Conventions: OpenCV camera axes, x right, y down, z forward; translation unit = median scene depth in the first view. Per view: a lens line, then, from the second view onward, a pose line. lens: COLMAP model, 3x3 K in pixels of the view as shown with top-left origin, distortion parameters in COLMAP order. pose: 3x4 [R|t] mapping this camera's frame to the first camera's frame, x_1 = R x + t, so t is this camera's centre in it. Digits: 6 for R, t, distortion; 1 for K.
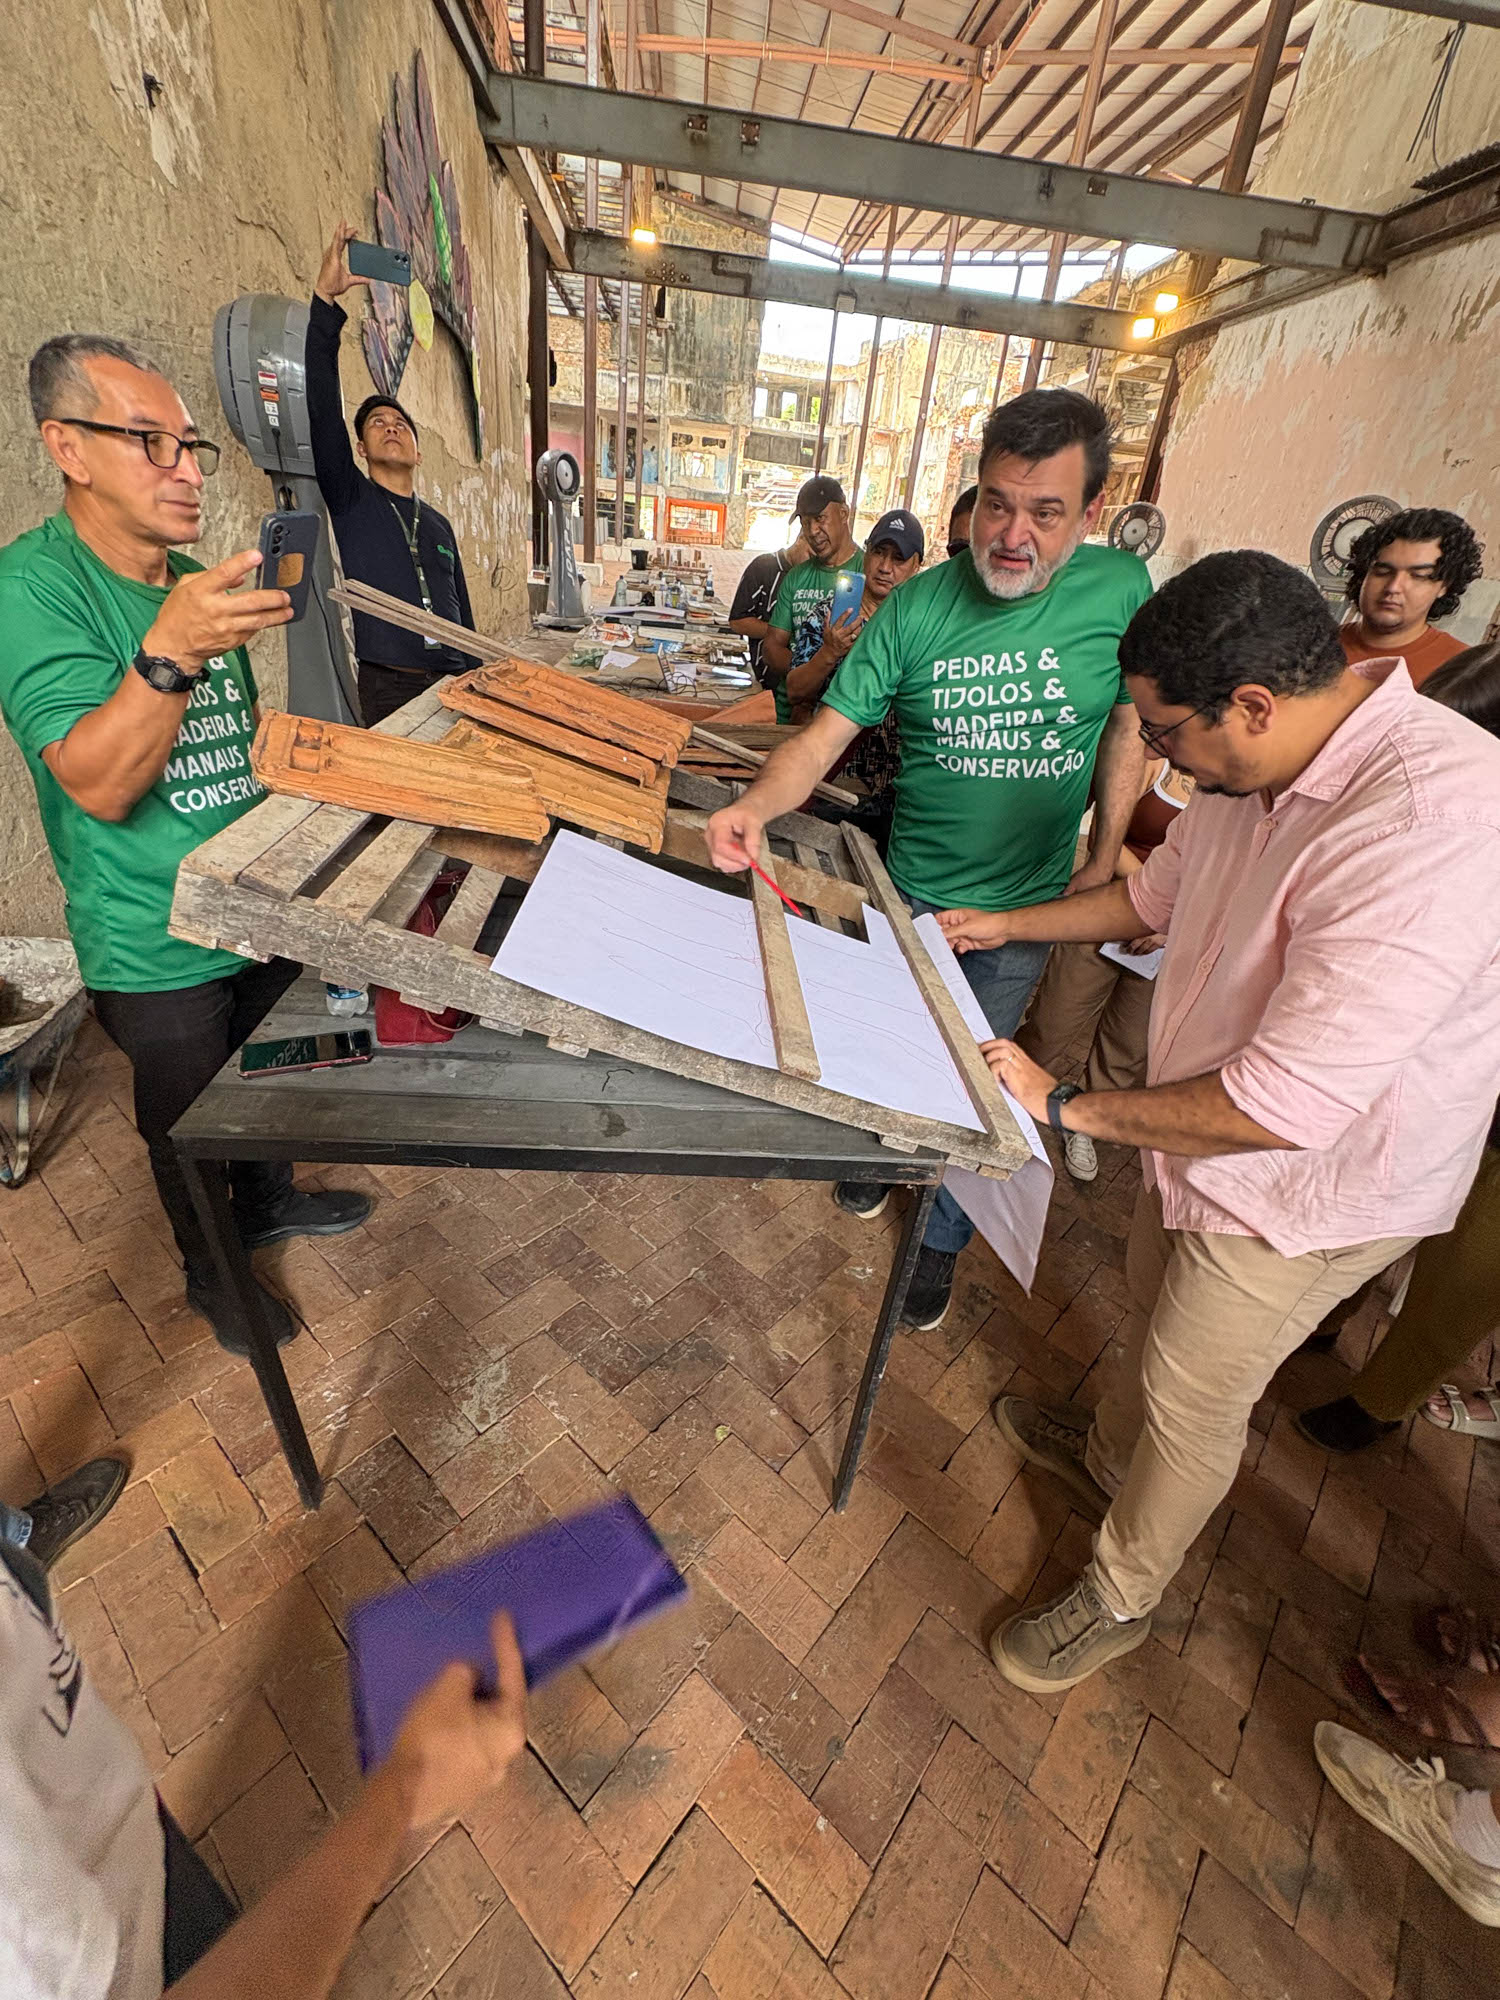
lens RADIAL K [[818.7, 0, 751.9], [0, 818.7, 1003.9], [0, 0, 1]] dist [-0.004141, -0.000390]
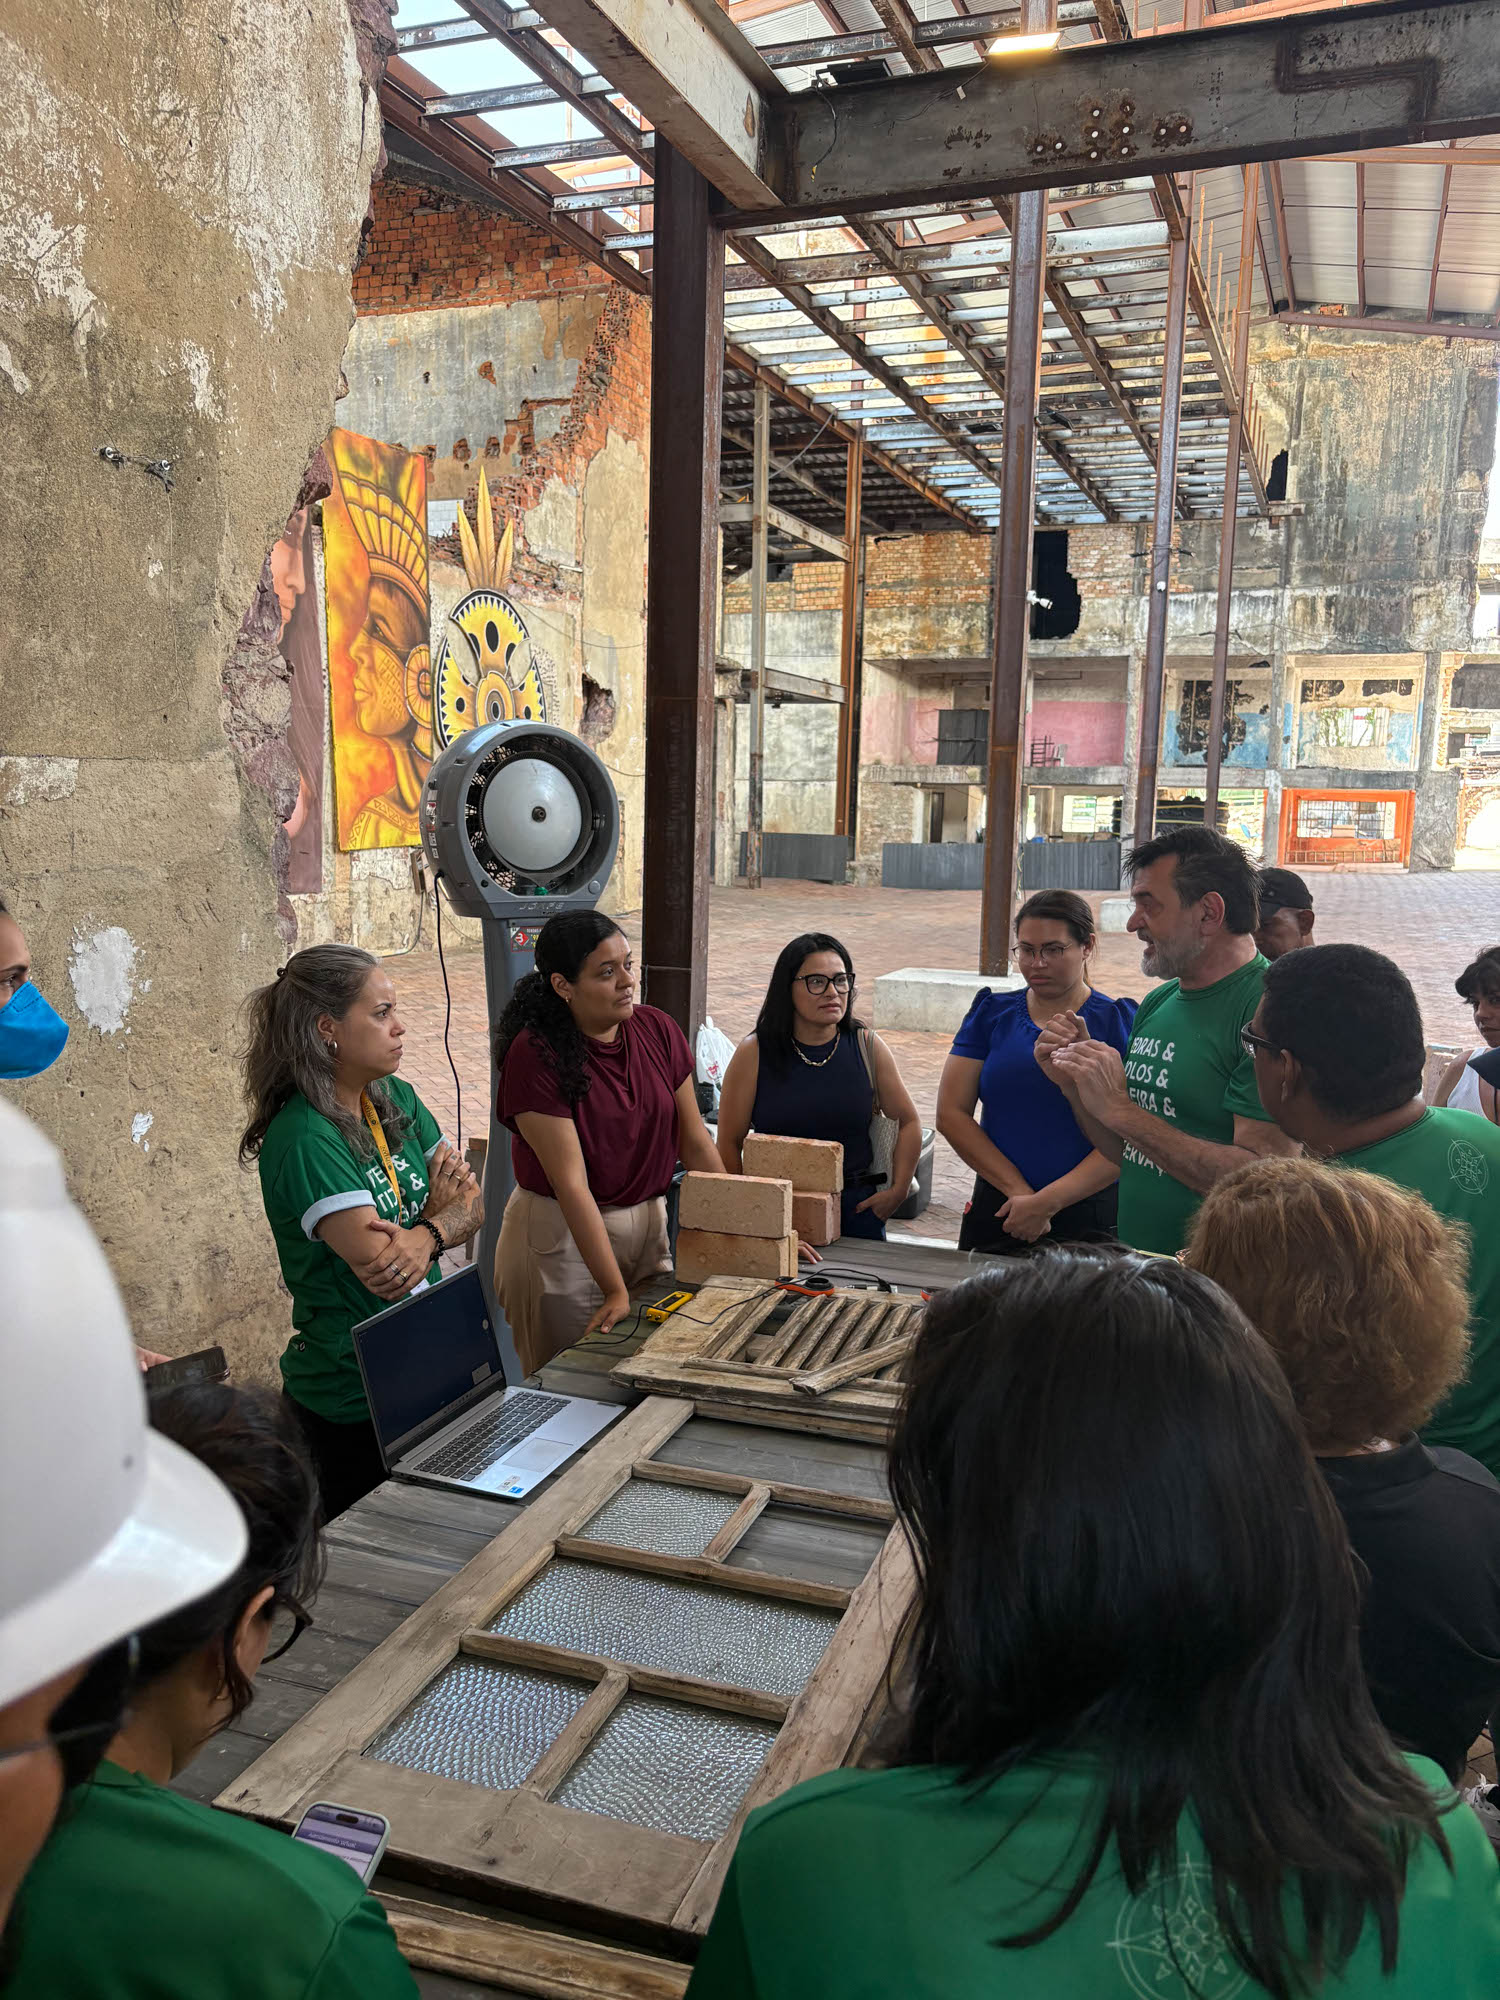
lens RADIAL K [[1582.3, 0, 771.4], [0, 1582.3, 1016.8], [0, 0, 1]] dist [0.056546, -0.059489]
pose [[0.914008, -0.023517, -0.405015, 0.000716], [-0.142962, 0.915611, -0.375790, -0.080974], [0.379673, 0.401376, 0.833514, 0.125216]]
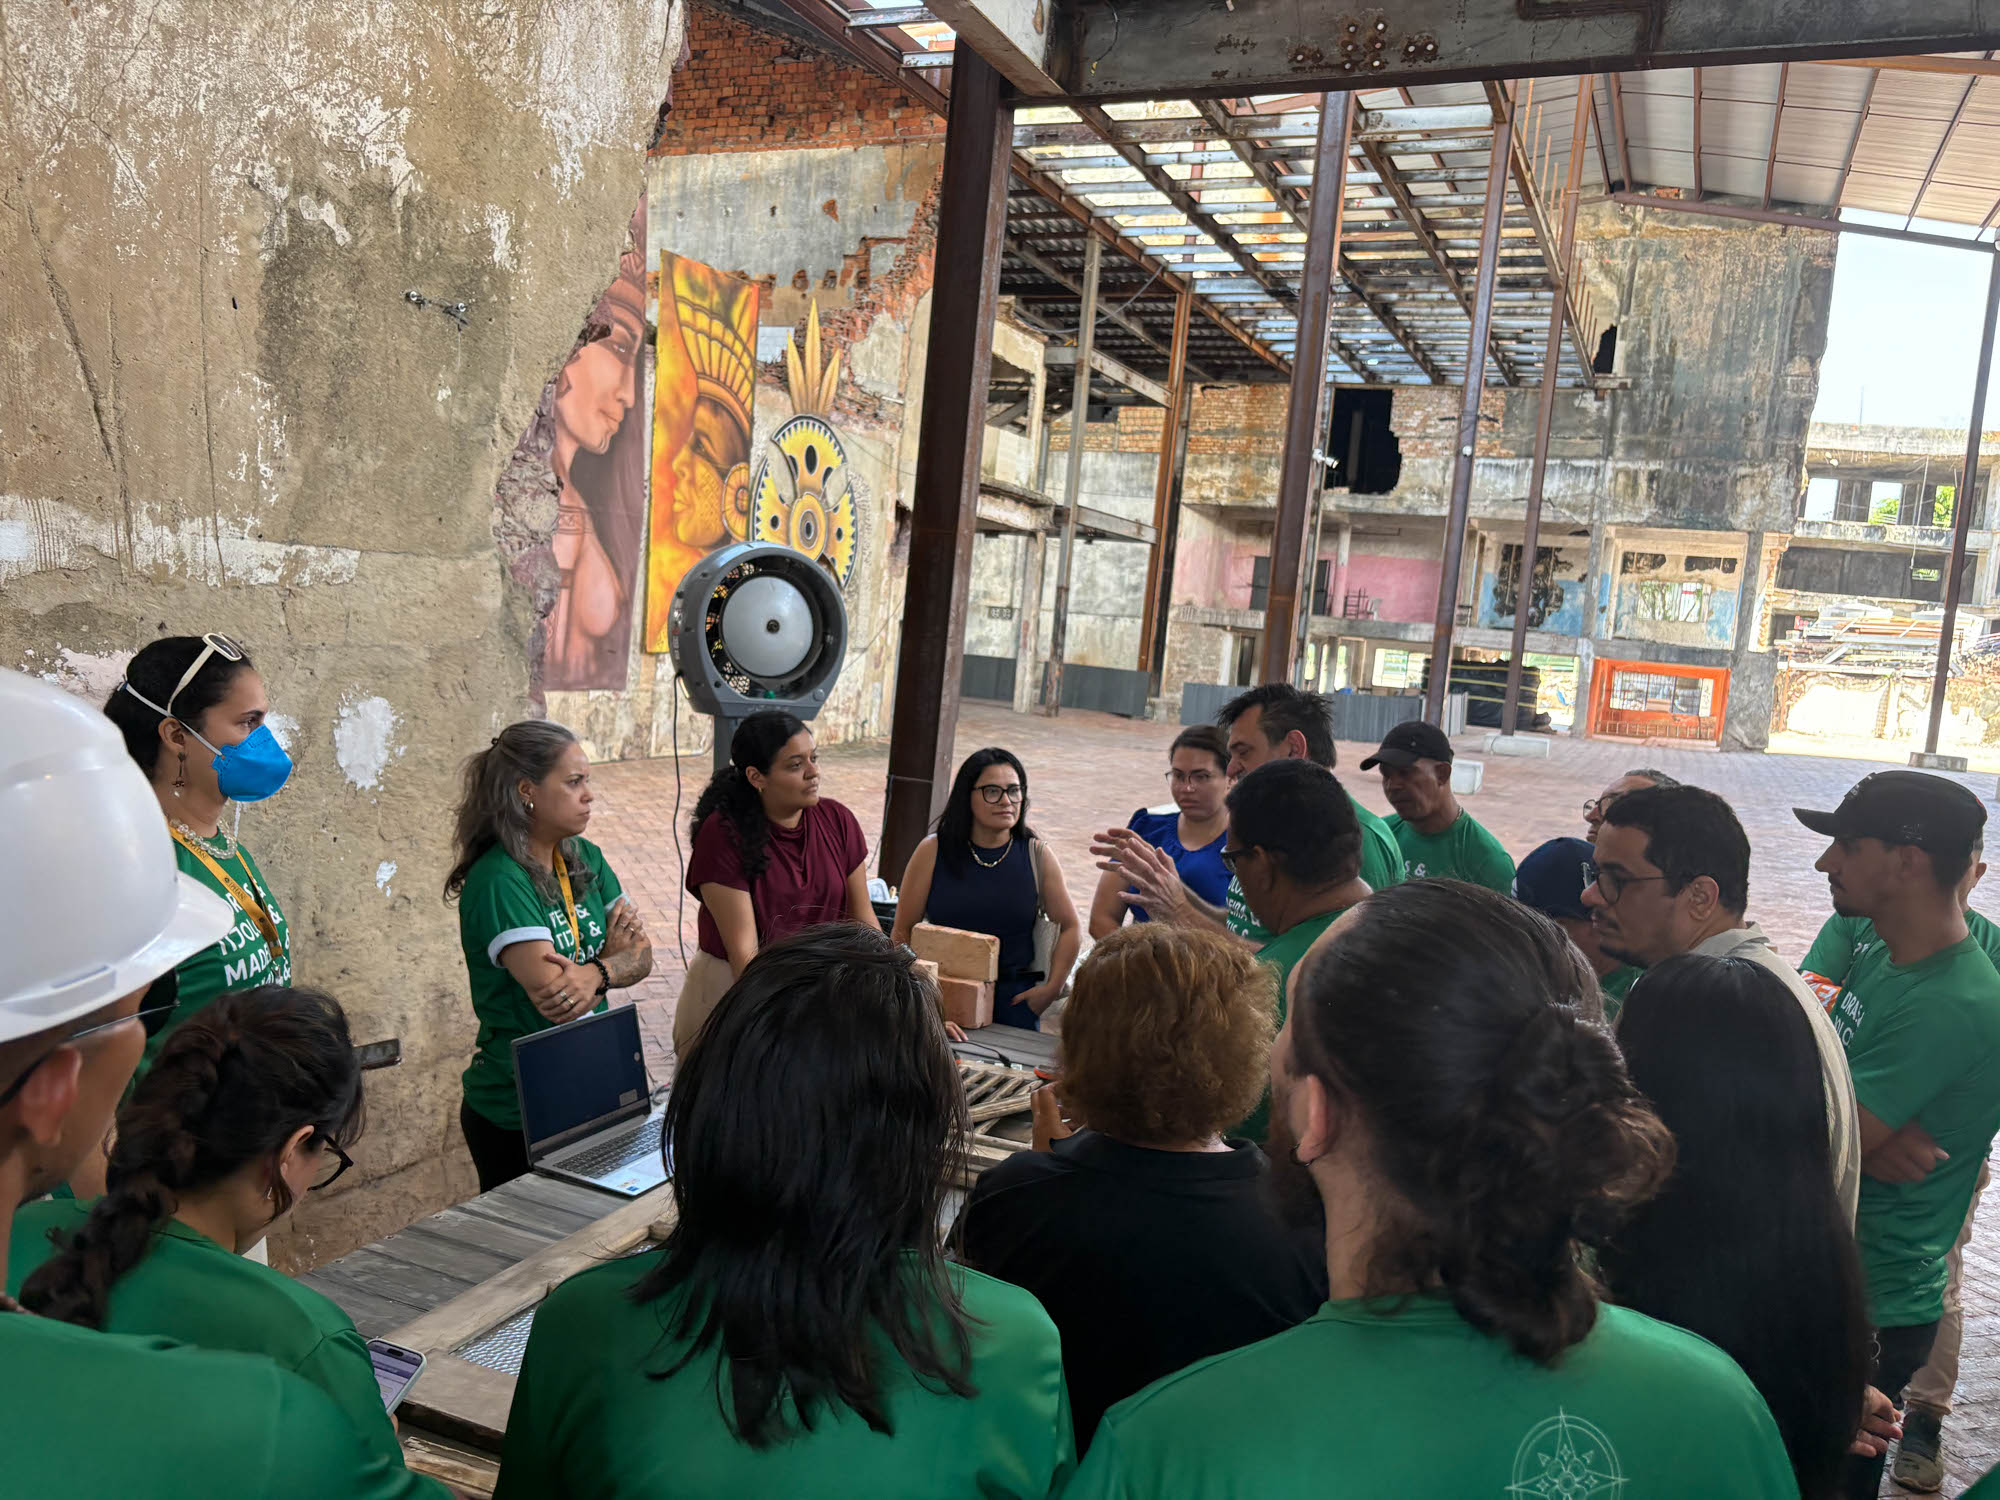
lens RADIAL K [[1582.3, 0, 989.7], [0, 1582.3, 744.5], [0, 0, 1]] dist [0.056546, -0.059489]
pose [[0.890794, 0.017537, -0.454069, 0.008638], [-0.232634, 0.875976, -0.422550, -0.078367], [0.390343, 0.482037, 0.784394, 0.121805]]
